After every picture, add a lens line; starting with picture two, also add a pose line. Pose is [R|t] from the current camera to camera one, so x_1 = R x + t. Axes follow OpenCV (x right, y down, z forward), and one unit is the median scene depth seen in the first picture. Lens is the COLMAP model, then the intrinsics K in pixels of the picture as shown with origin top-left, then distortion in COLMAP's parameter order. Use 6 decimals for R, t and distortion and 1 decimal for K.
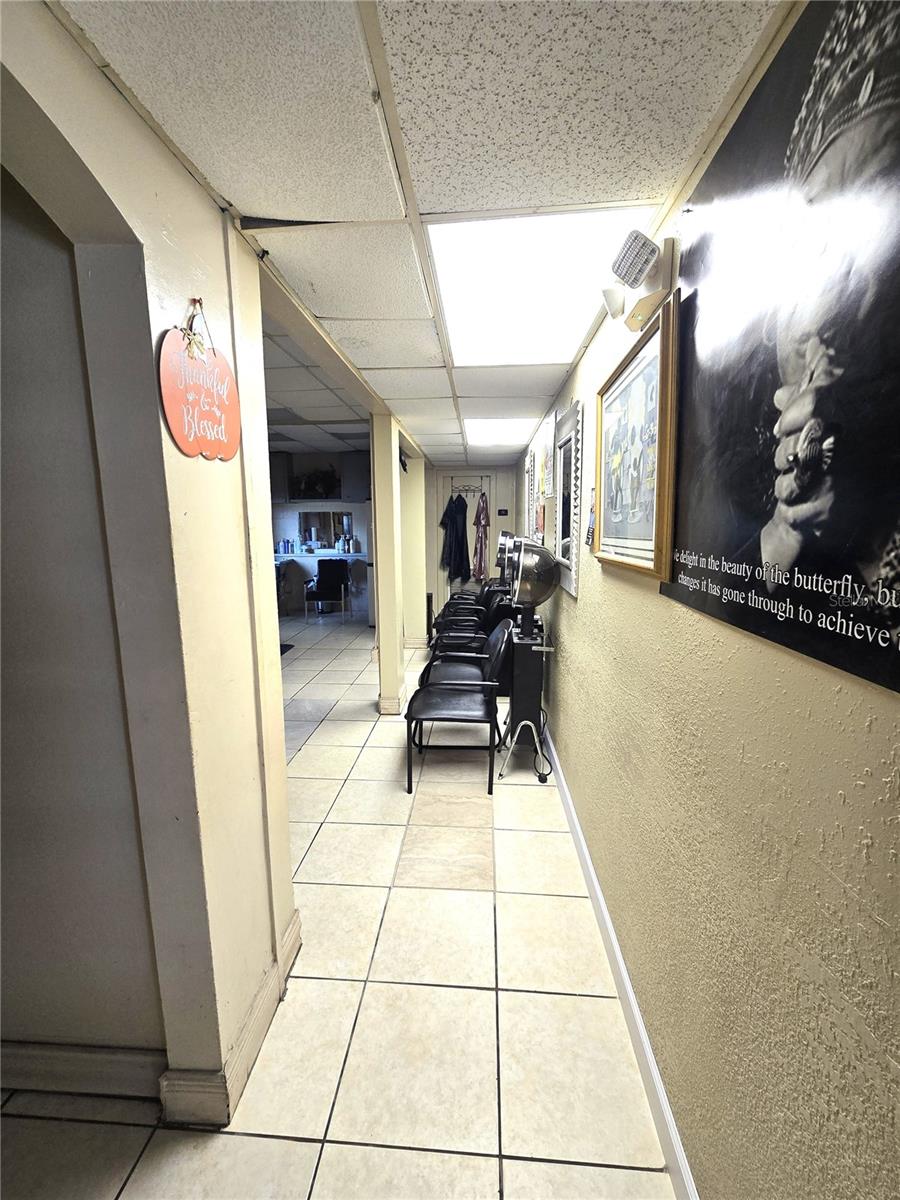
lens RADIAL K [[491.2, 0, 446.5], [0, 491.2, 607.4], [0, 0, 1]] dist [0.002227, 0.001448]
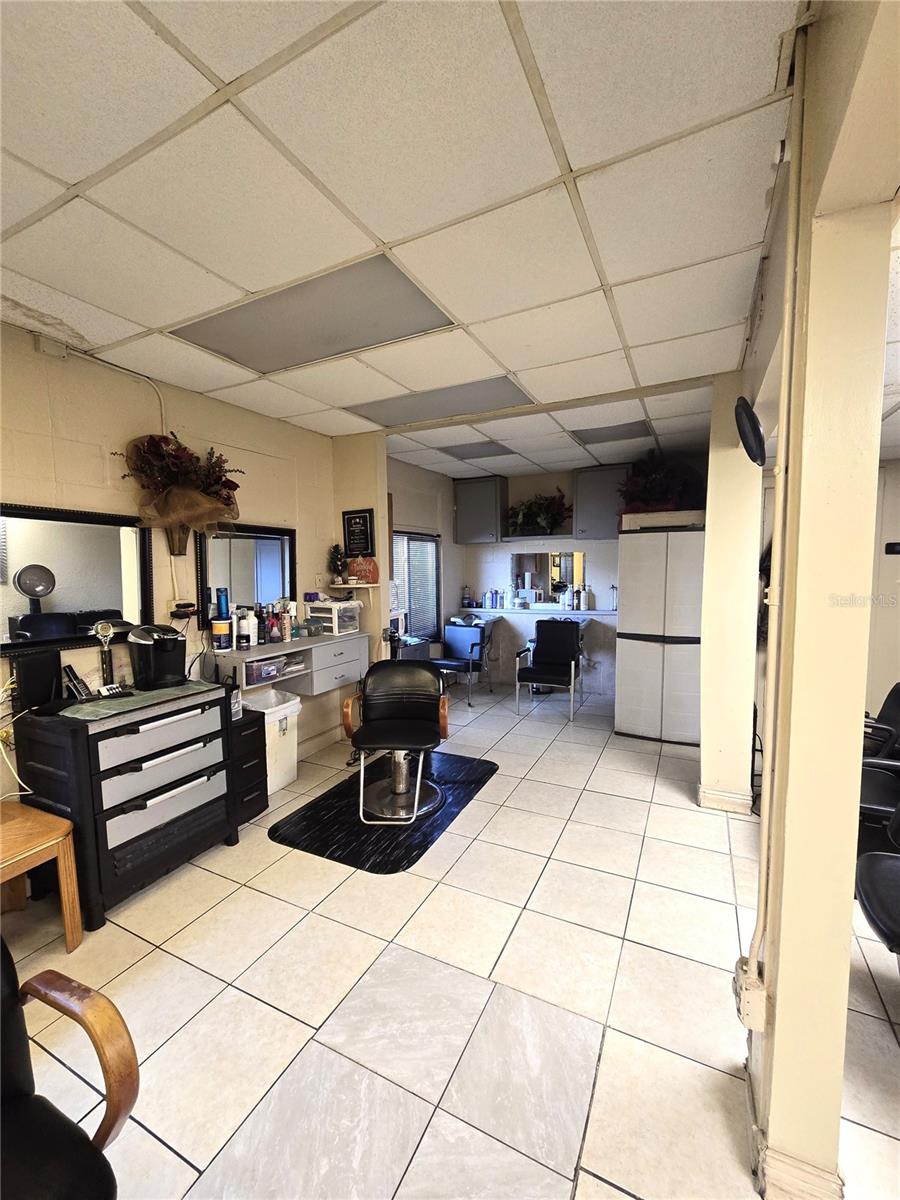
lens RADIAL K [[491.2, 0, 447.8], [0, 491.2, 606.2], [0, 0, 1]] dist [0.002227, 0.001448]
pose [[0.919269, 0.024937, -0.392838, -0.115230], [-0.057664, 0.995756, -0.071729, -0.066972], [0.389382, 0.088591, 0.916806, 0.341658]]
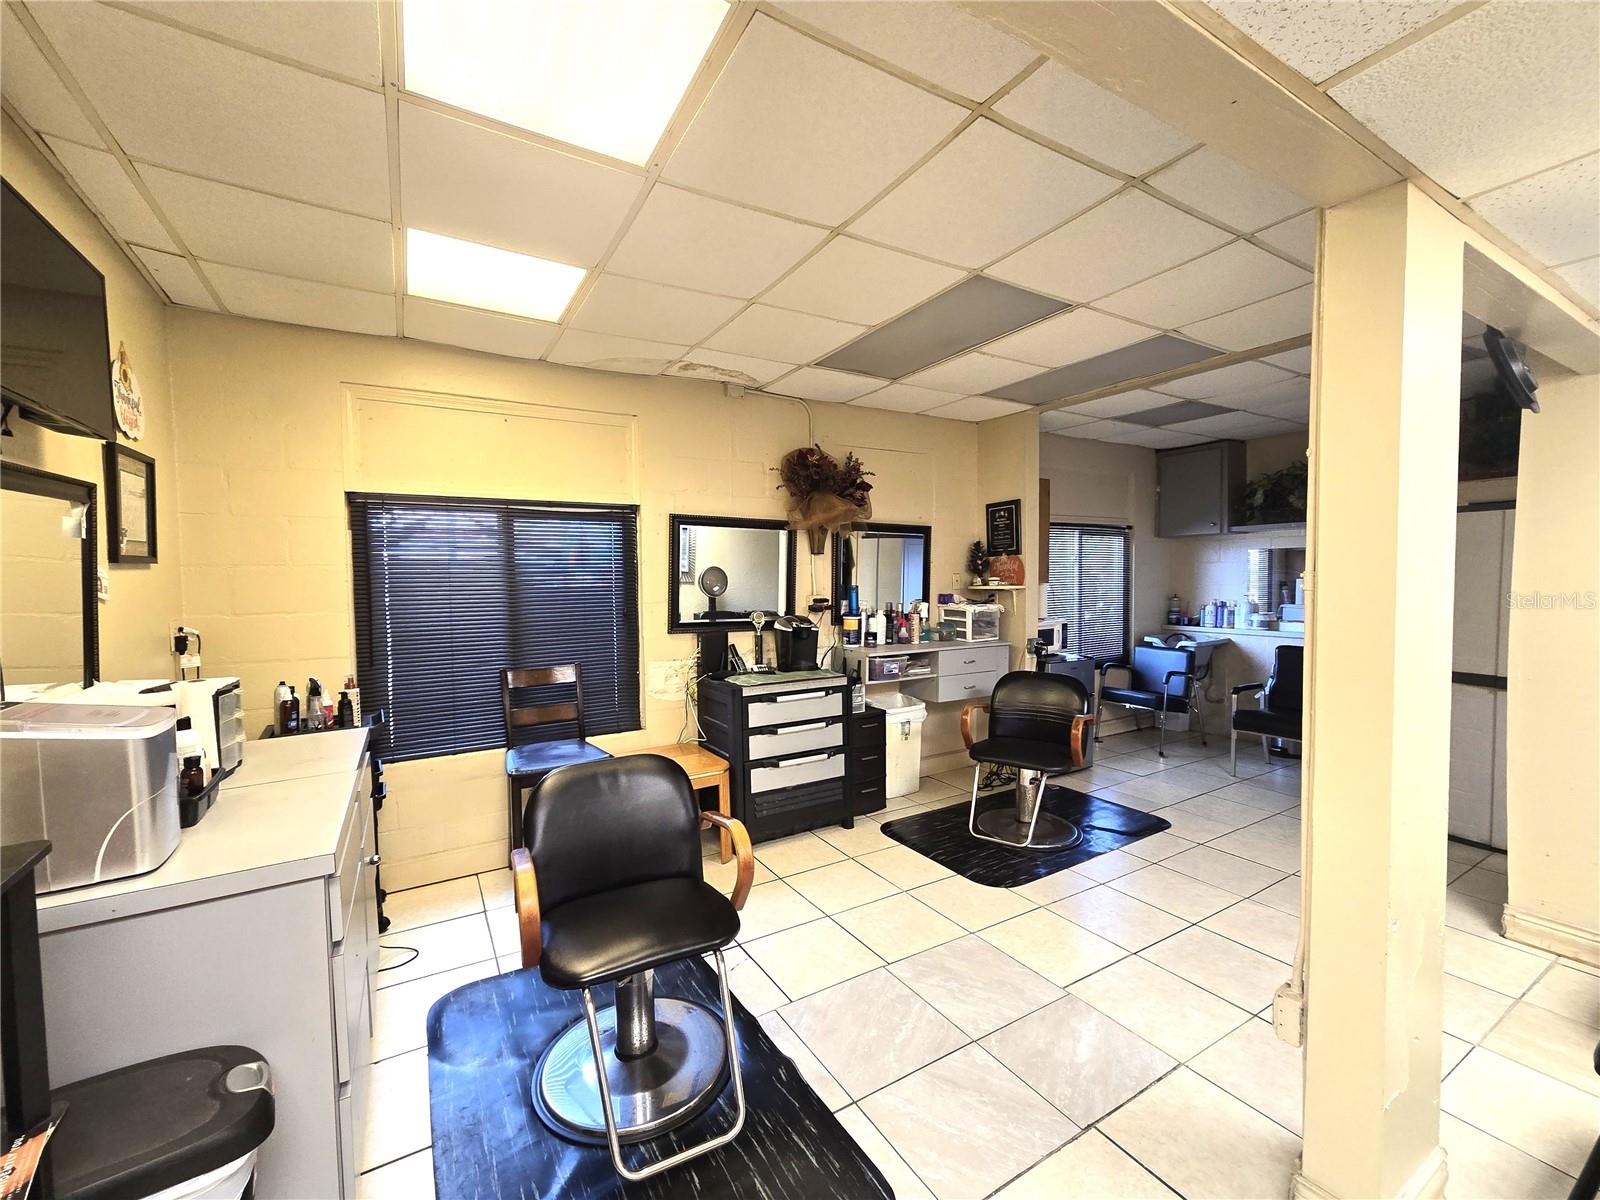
lens RADIAL K [[655.0, 0, 799.0], [0, 655.0, 602.4], [0, 0, 1]] dist [0.002227, 0.001448]
pose [[0.565376, 0.033354, -0.824158, 0.002821], [-0.133085, 0.989779, -0.051241, -0.048987], [0.814026, 0.138654, 0.564037, 0.280779]]
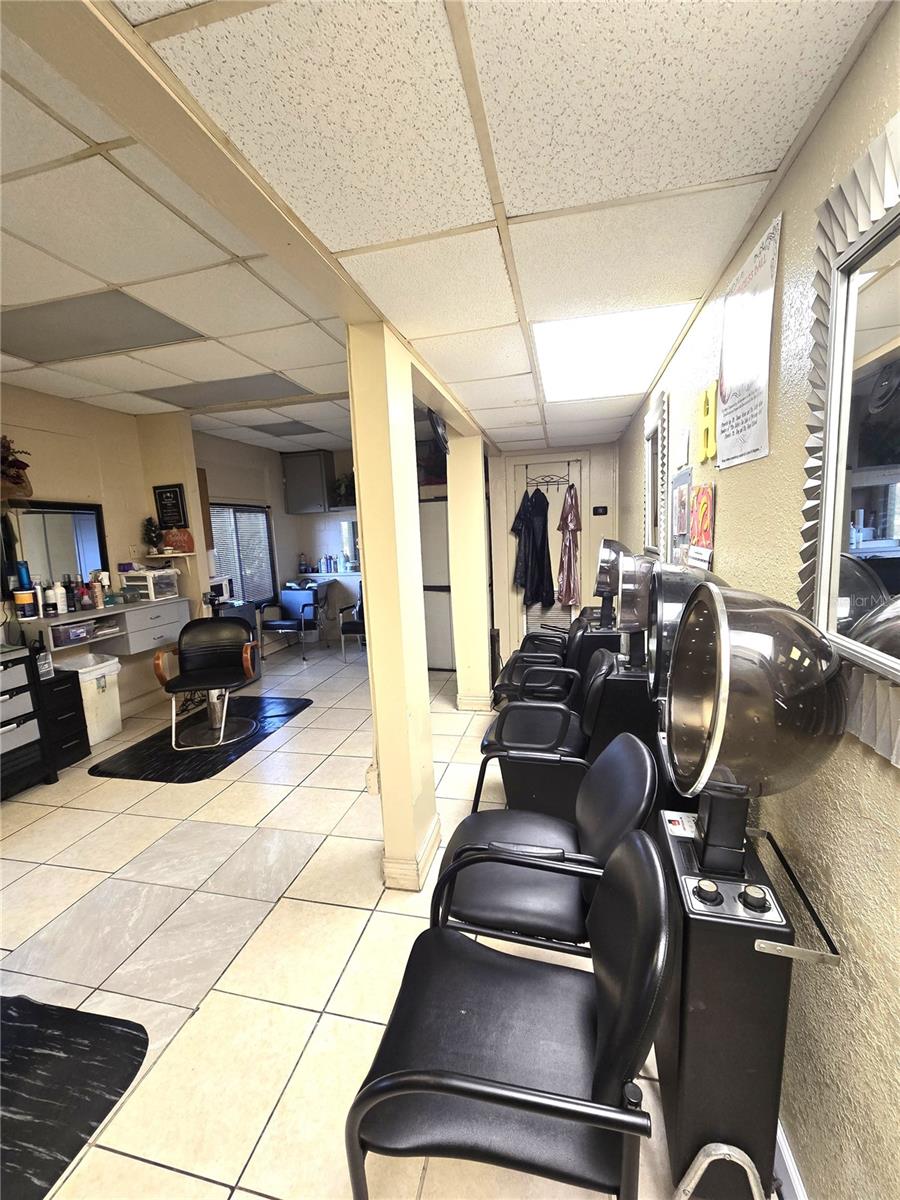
lens RADIAL K [[491.2, 0, 444.8], [0, 491.2, 606.0], [0, 0, 1]] dist [0.002227, 0.001448]
pose [[0.984388, -0.011977, -0.175602, 0.017025], [0.009630, 0.999853, -0.014214, -0.048105], [0.175746, 0.012301, 0.984359, 0.265644]]
